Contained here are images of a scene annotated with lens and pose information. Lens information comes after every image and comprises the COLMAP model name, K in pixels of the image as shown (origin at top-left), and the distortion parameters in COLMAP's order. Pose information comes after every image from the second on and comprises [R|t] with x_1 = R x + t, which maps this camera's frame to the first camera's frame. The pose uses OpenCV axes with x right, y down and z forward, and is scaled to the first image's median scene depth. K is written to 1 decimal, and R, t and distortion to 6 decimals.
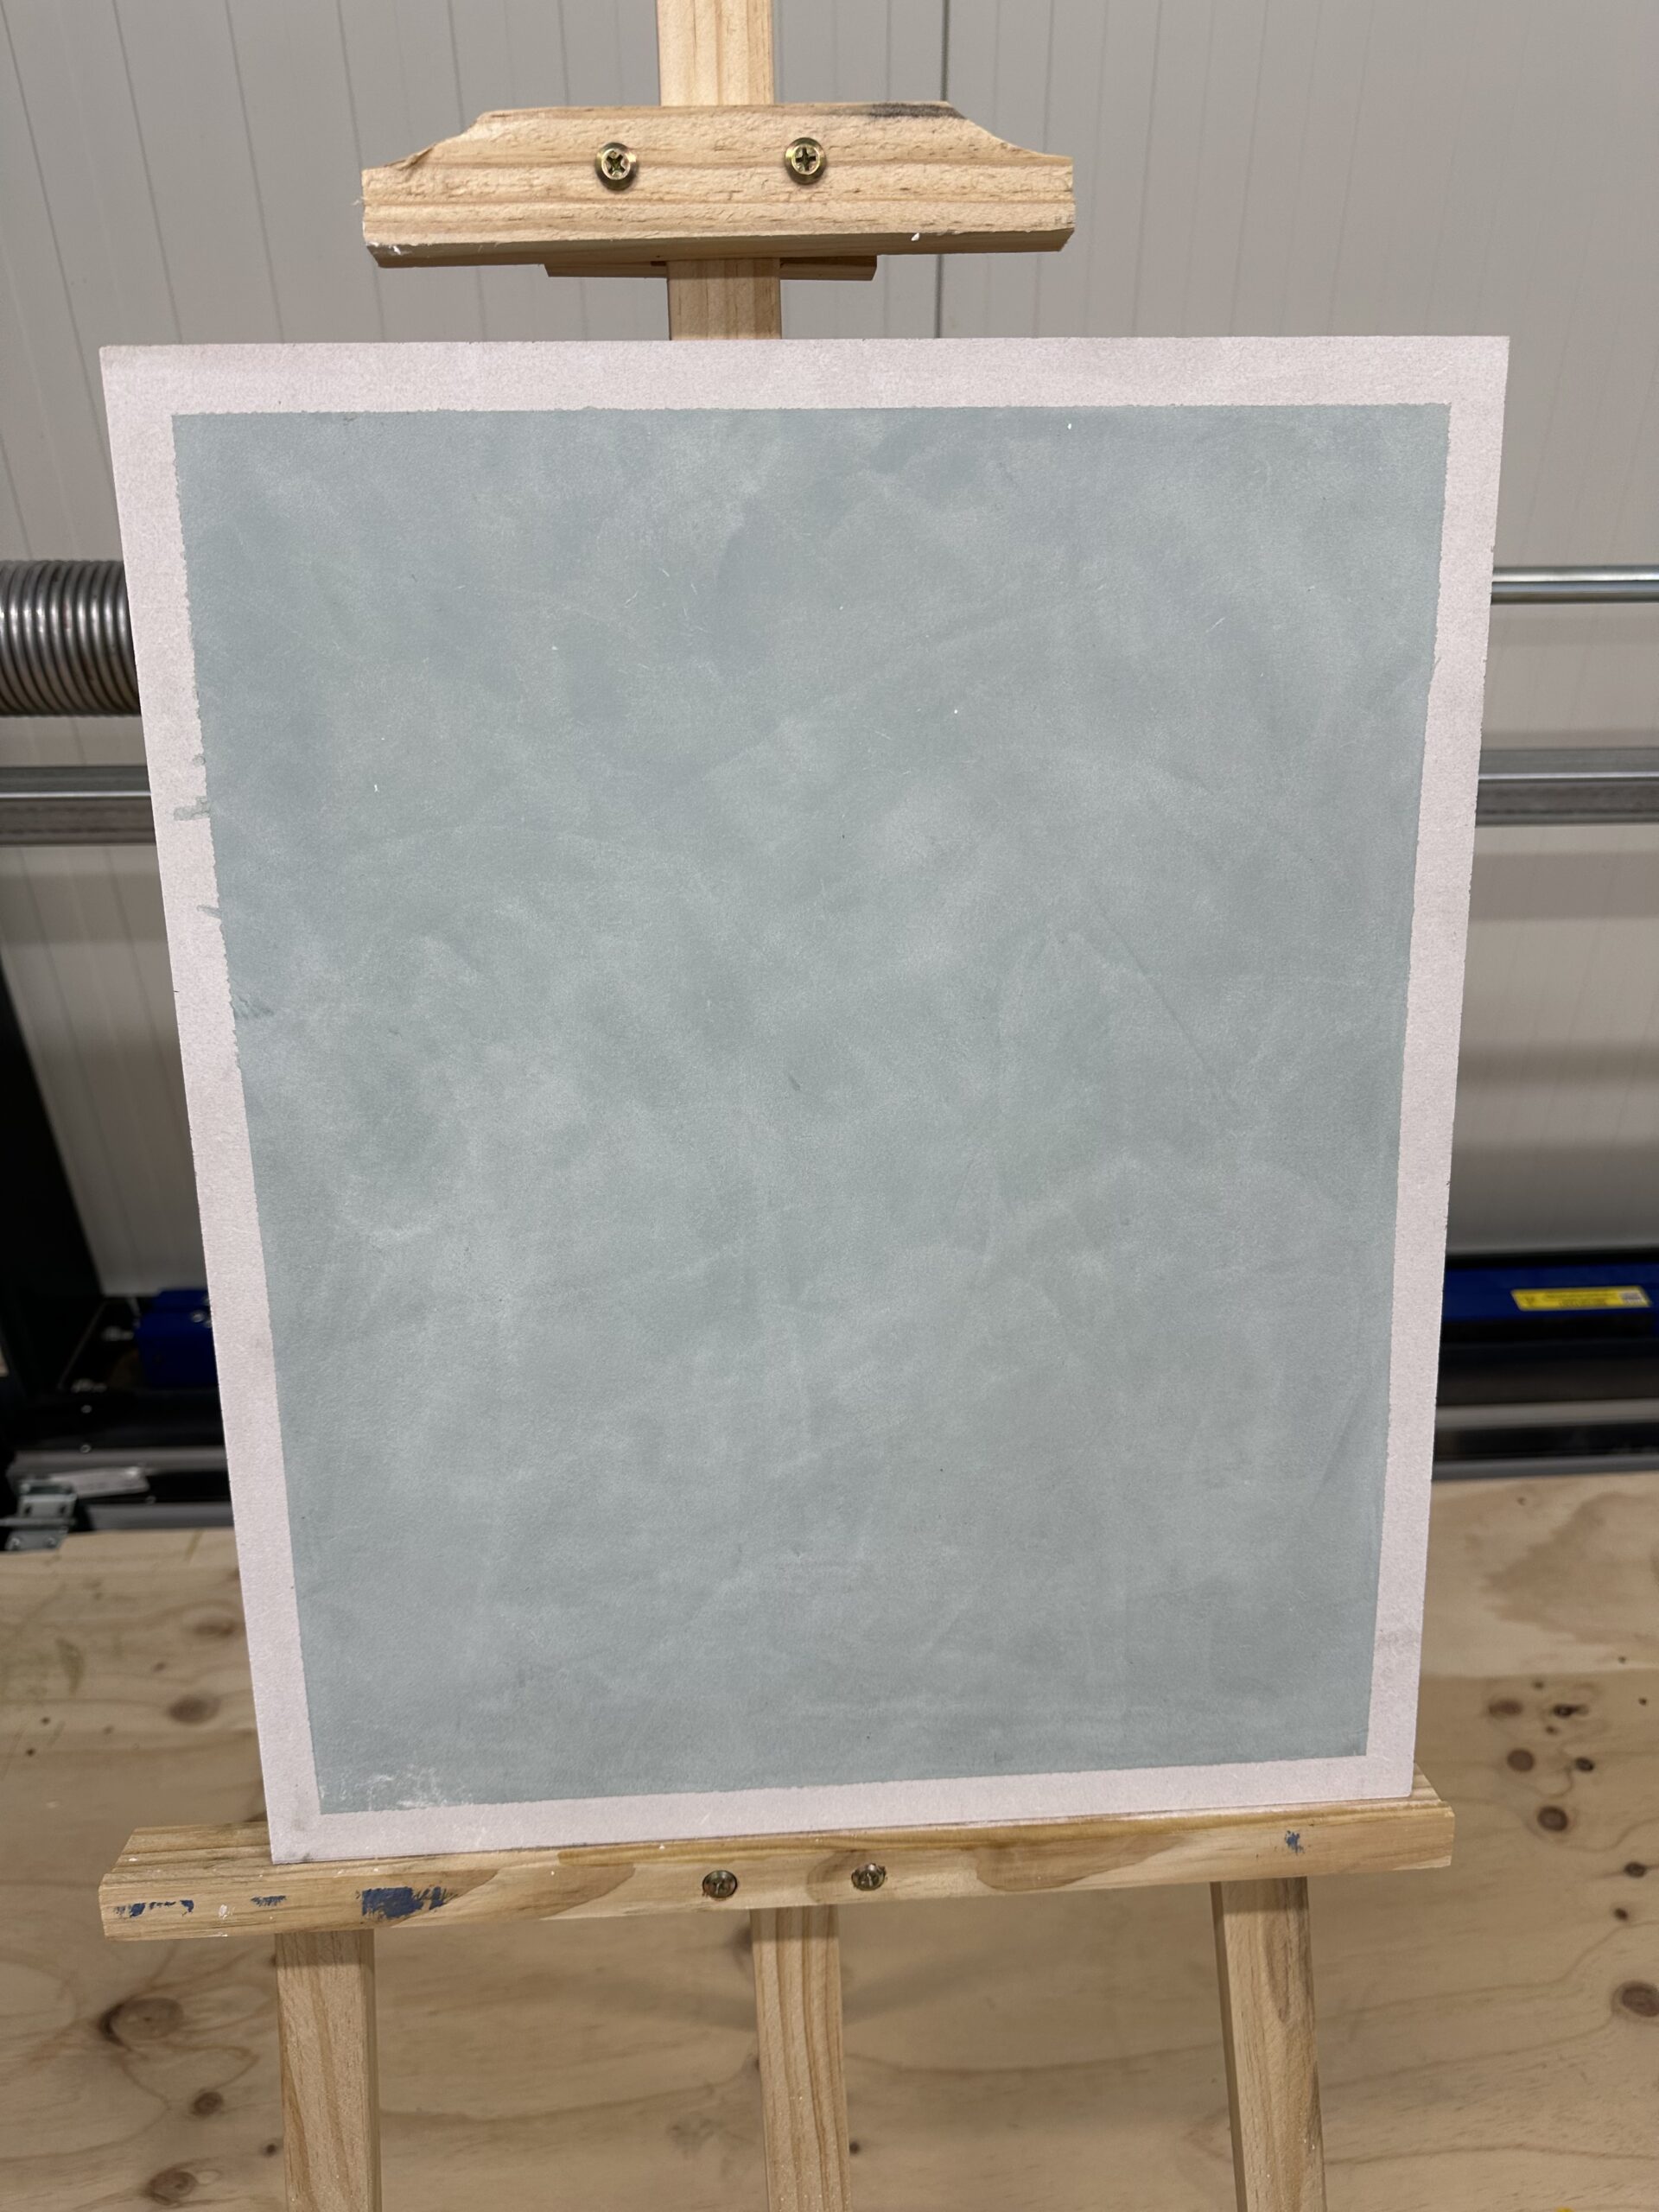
lens RADIAL K [[1541.5, 0, 828.8], [0, 1541.5, 1096.5], [0, 0, 1]] dist [-0.004972, 0.000557]
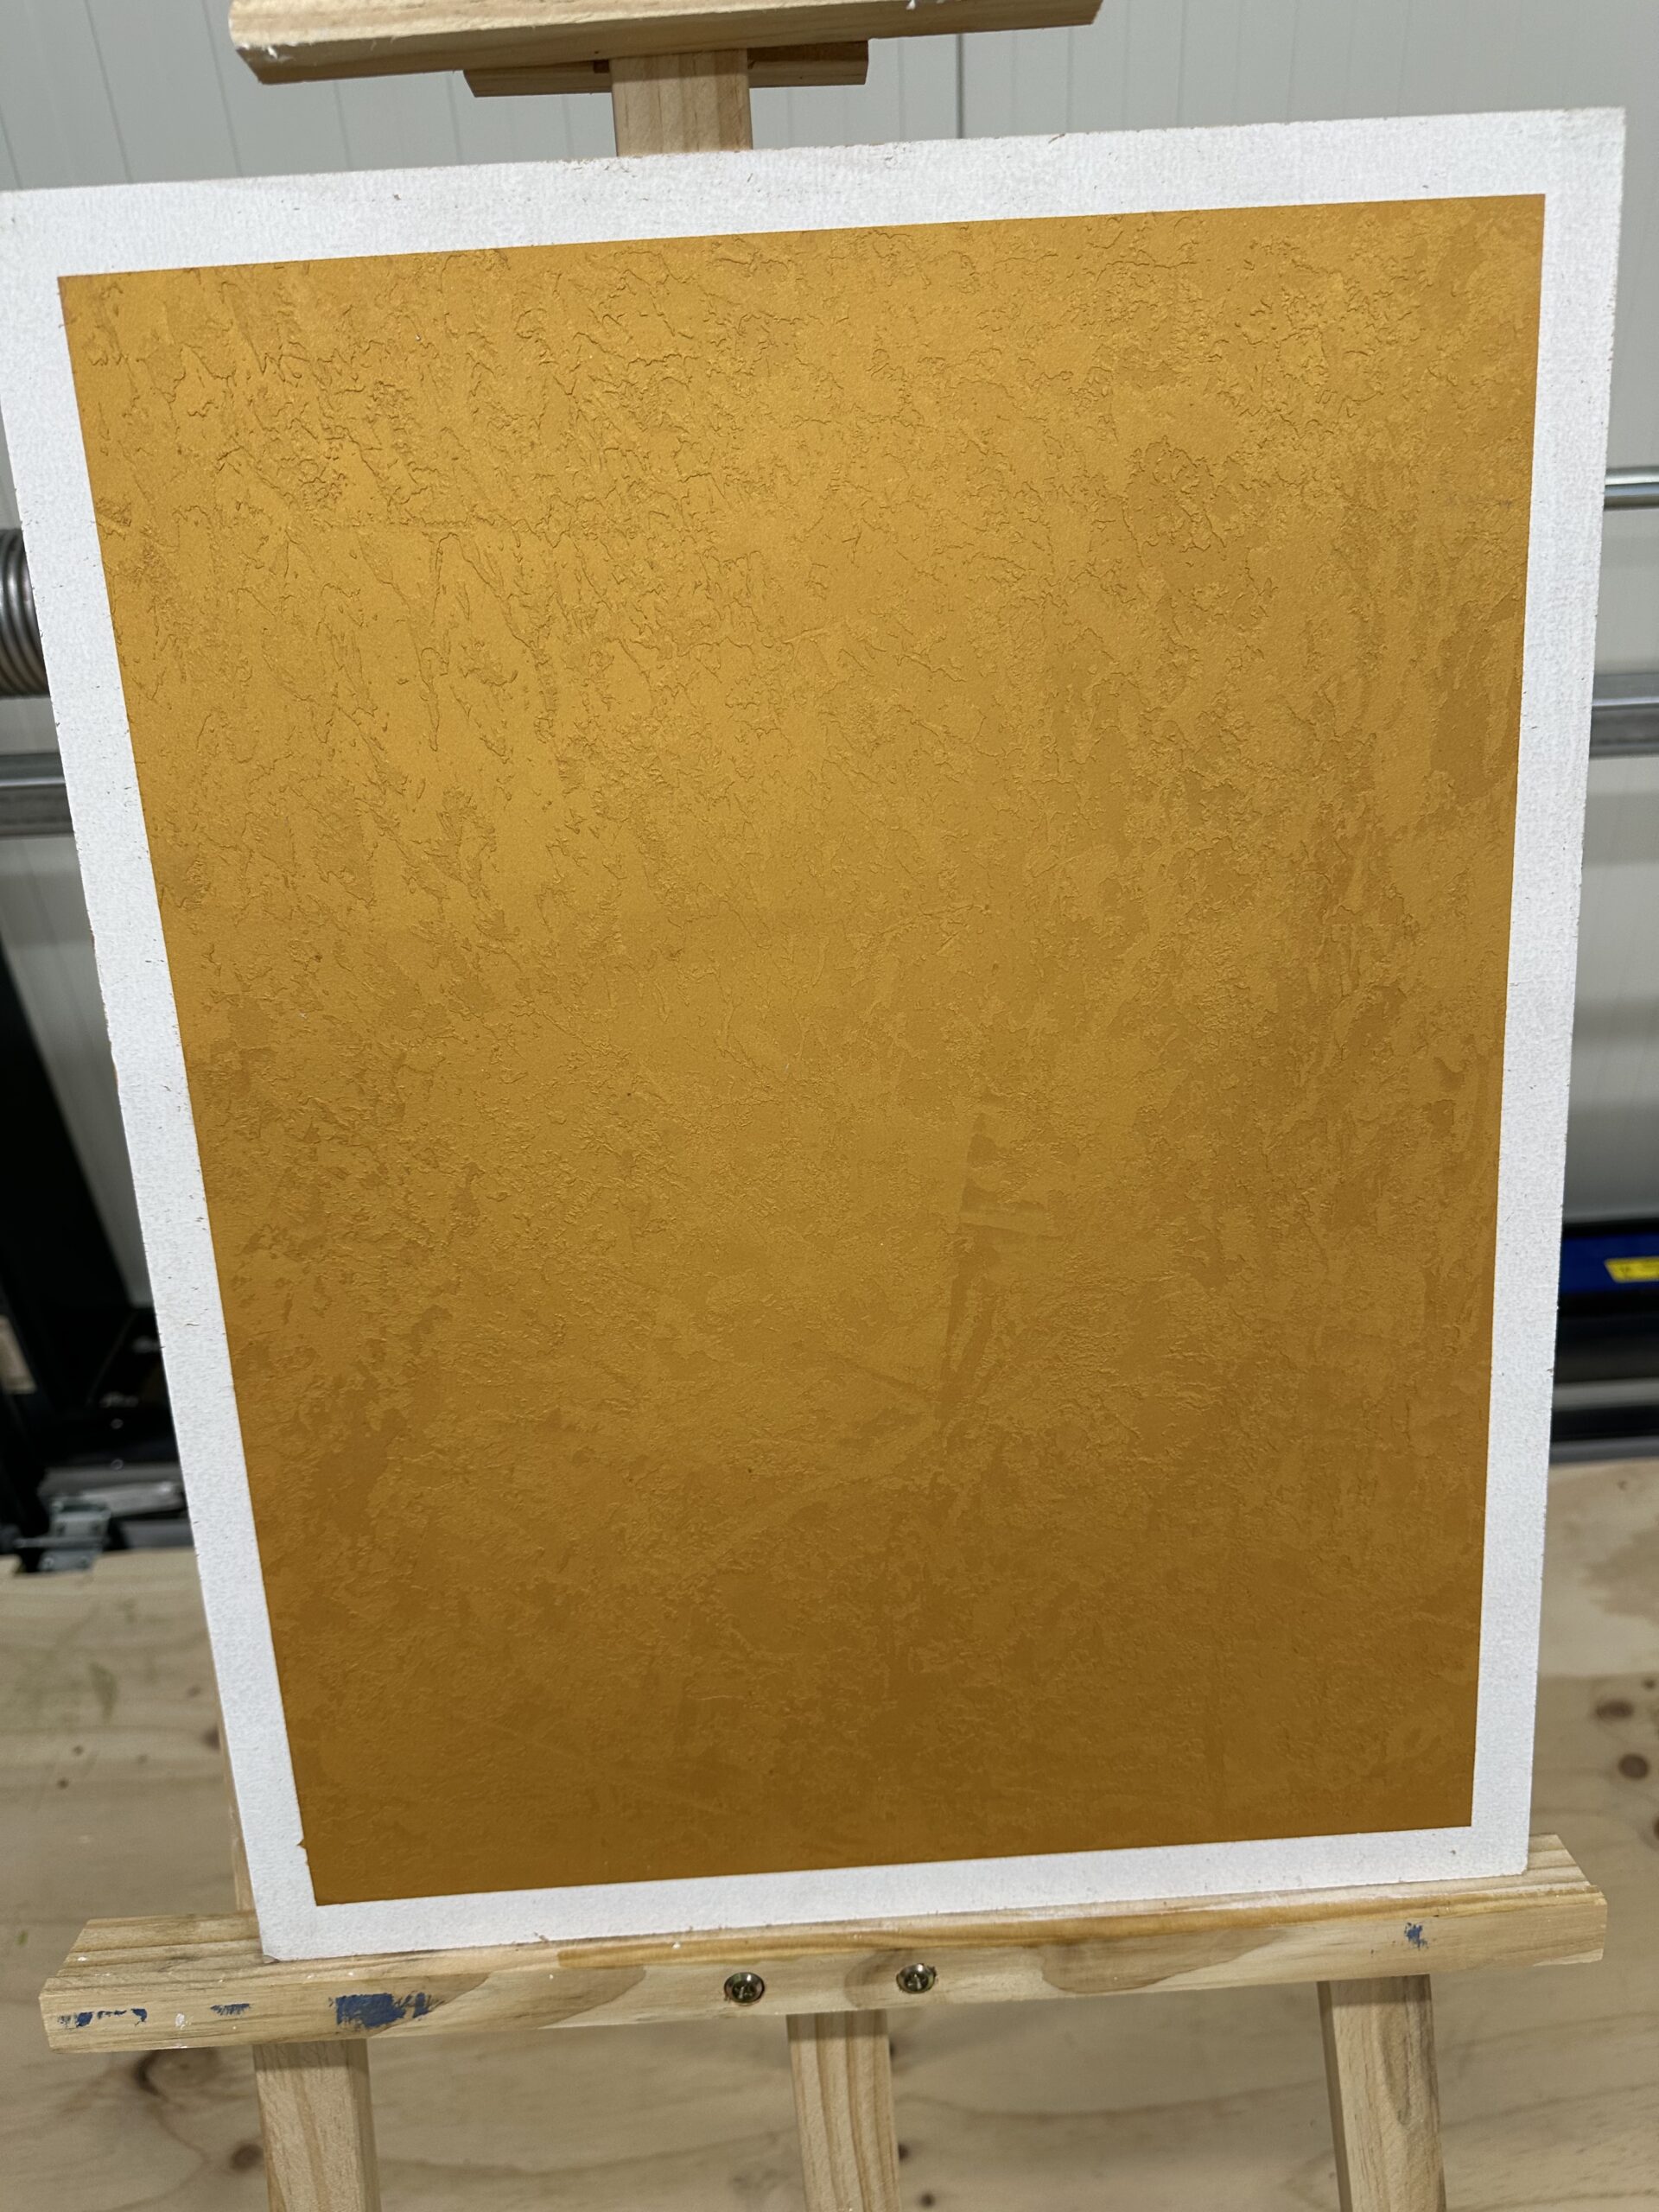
lens RADIAL K [[1554.2, 0, 826.8], [0, 1554.2, 1104.0], [0, 0, 1]] dist [-0.008130, -0.000390]
pose [[0.998815, -0.027096, -0.040432, 0.021454], [0.027635, 0.999536, 0.012845, 0.004733], [0.040065, -0.013947, 0.999100, 0.122319]]
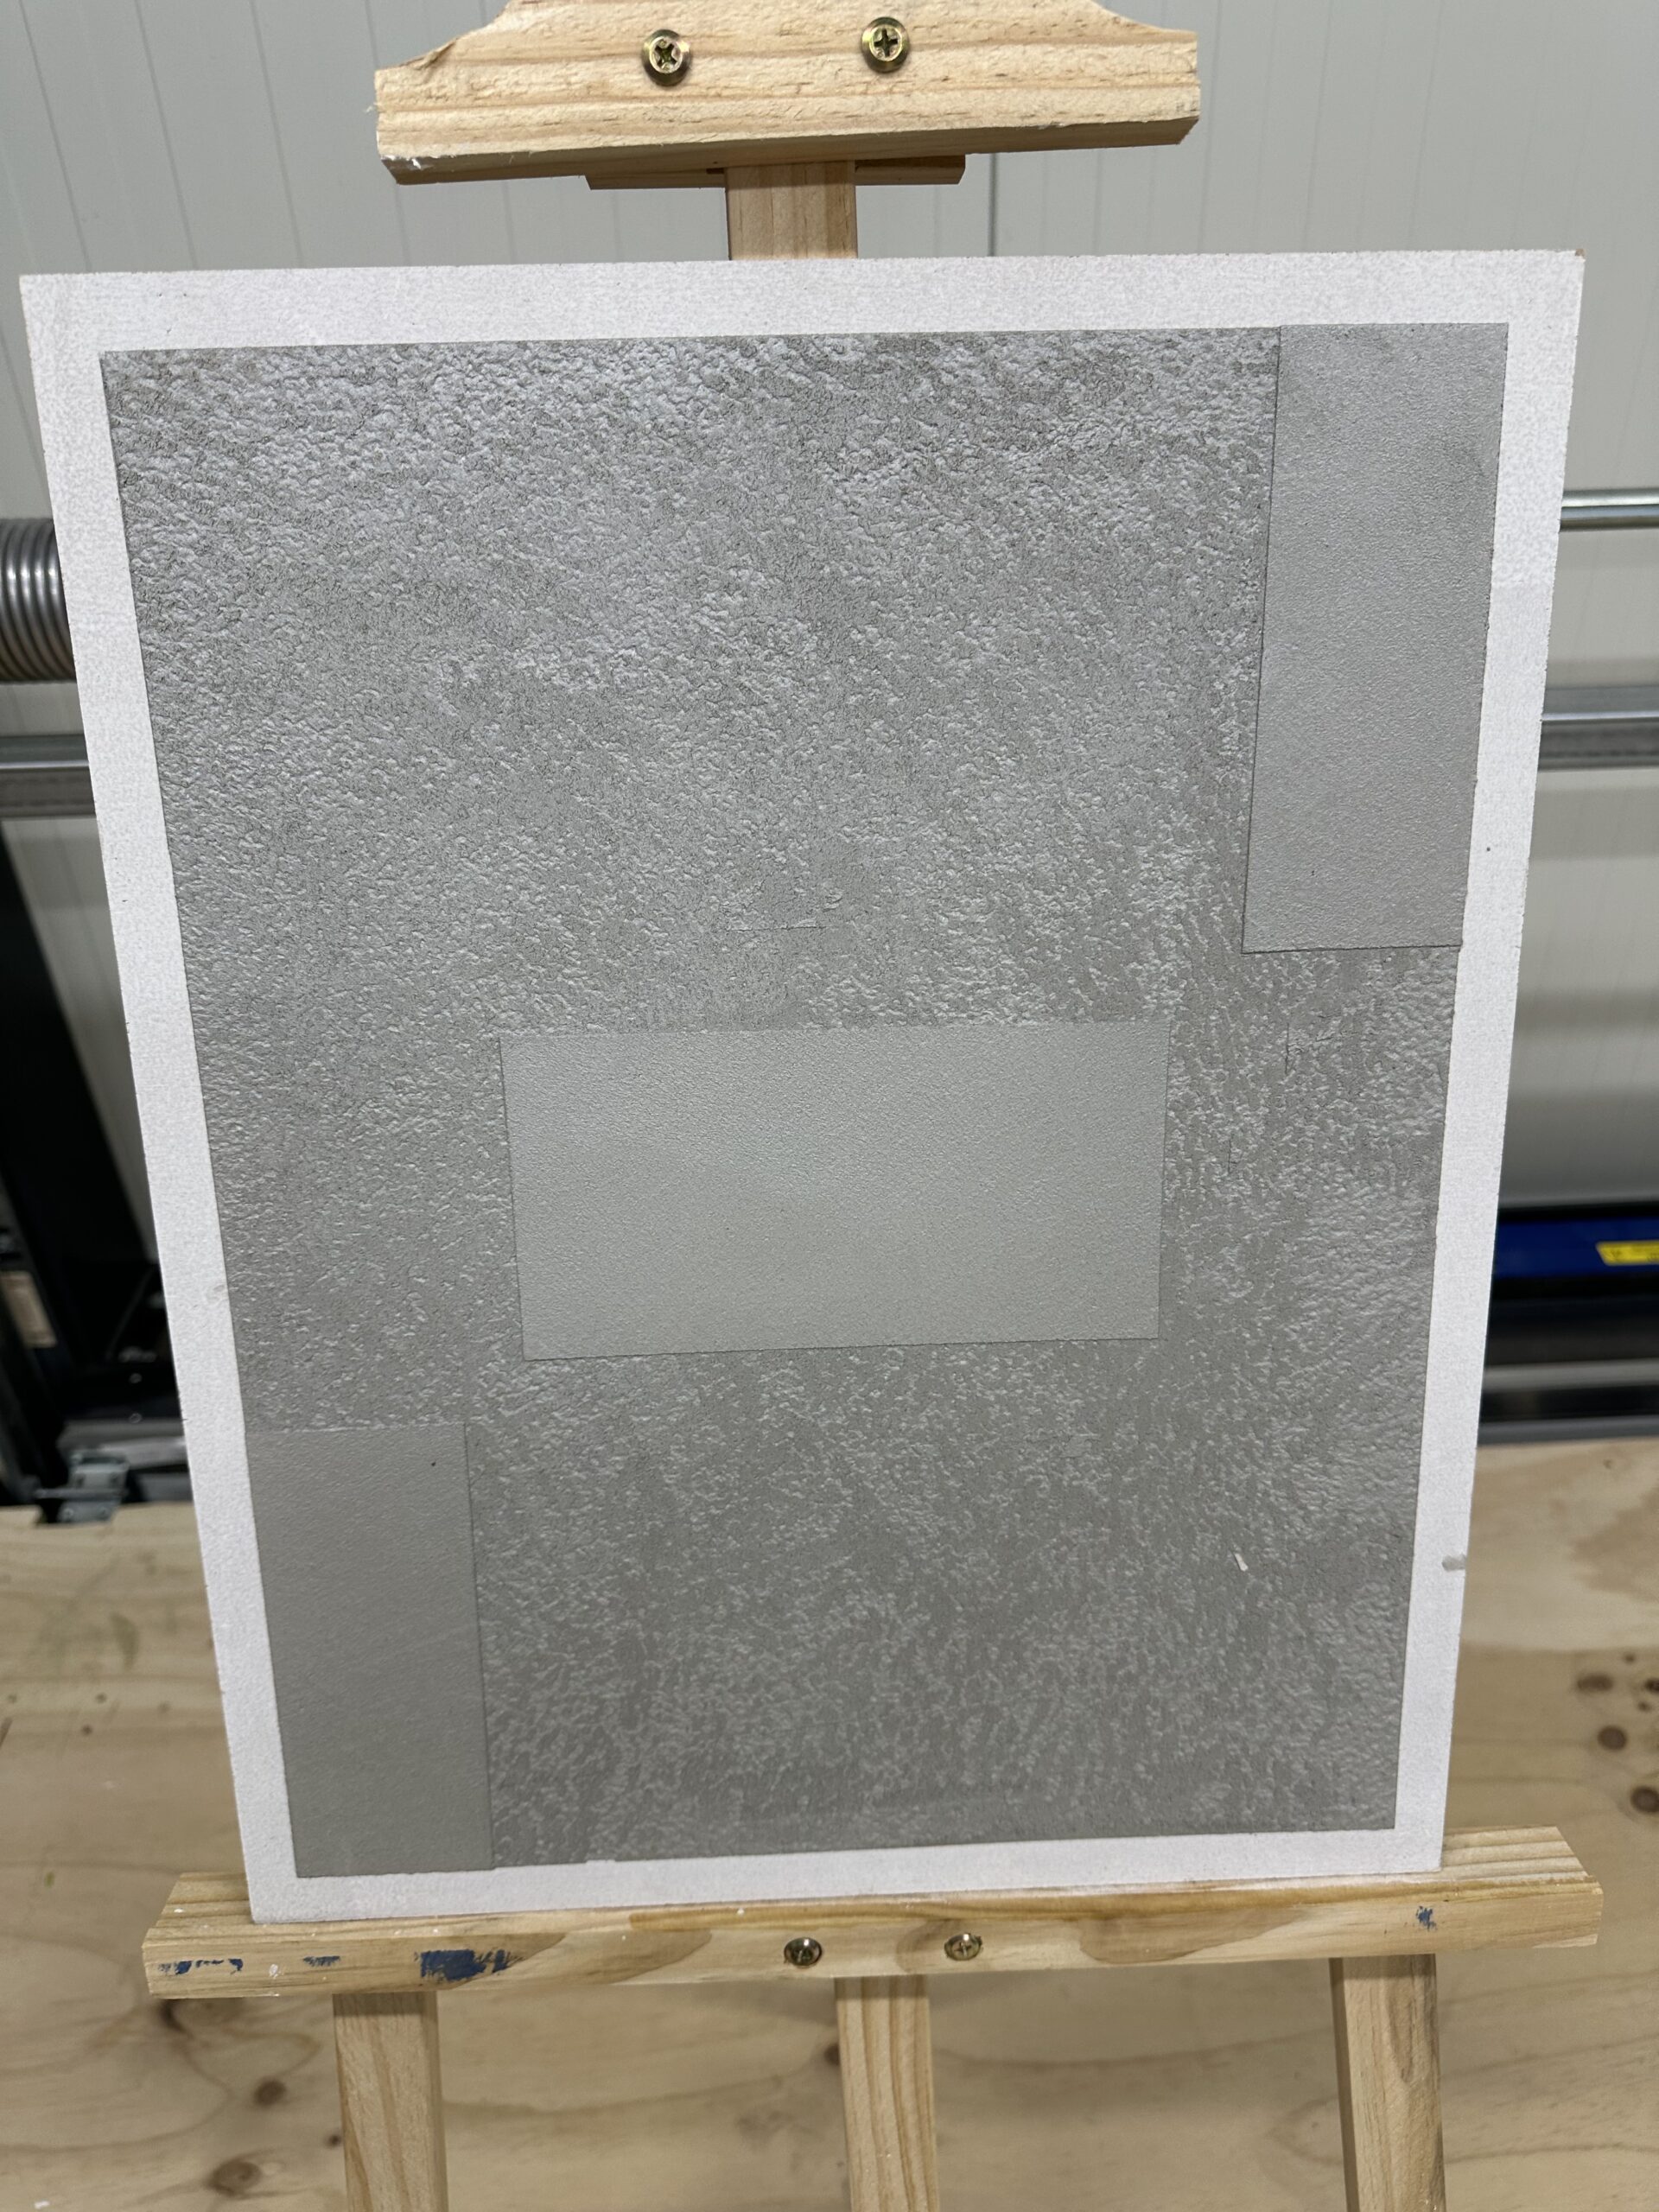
lens RADIAL K [[1563.2, 0, 826.6], [0, 1563.2, 1097.9], [0, 0, 1]] dist [-0.001407, 0.000452]
pose [[0.999420, -0.005244, -0.033655, -0.019100], [0.006656, 0.999096, 0.041993, -0.038278], [0.033405, -0.042192, 0.998551, 0.070022]]
